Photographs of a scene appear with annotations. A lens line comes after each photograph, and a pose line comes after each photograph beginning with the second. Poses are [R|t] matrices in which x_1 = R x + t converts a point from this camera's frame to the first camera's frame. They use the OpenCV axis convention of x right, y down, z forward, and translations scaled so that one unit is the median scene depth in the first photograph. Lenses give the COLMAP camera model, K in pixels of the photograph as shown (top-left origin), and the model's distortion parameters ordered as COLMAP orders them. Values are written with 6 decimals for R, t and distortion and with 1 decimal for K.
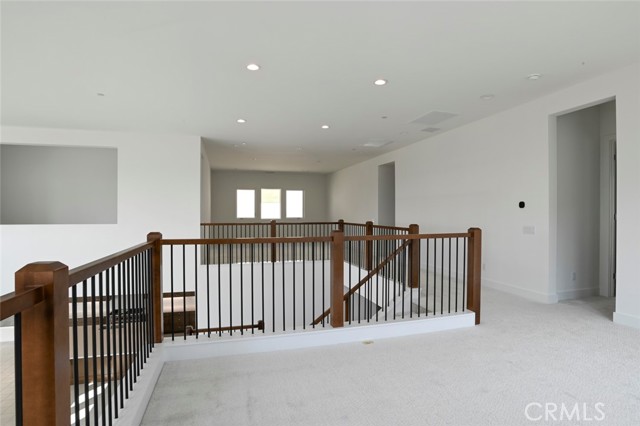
lens RADIAL K [[328.7, 0, 318.5], [0, 328.7, 213.8], [0, 0, 1]] dist [-0.072366, 0.025670]
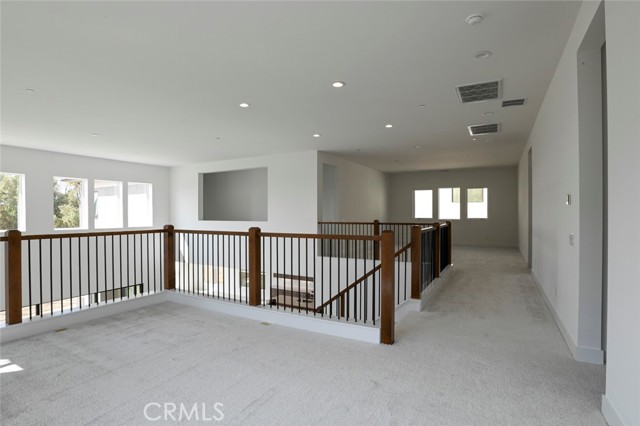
lens RADIAL K [[328.7, 0, 318.5], [0, 328.7, 213.8], [0, 0, 1]] dist [-0.072366, 0.025670]
pose [[0.706173, -0.000363, -0.708040, 0.509476], [0.000274, 1.000000, -0.000240, -0.000870], [0.708040, -0.000025, 0.706173, 0.137826]]
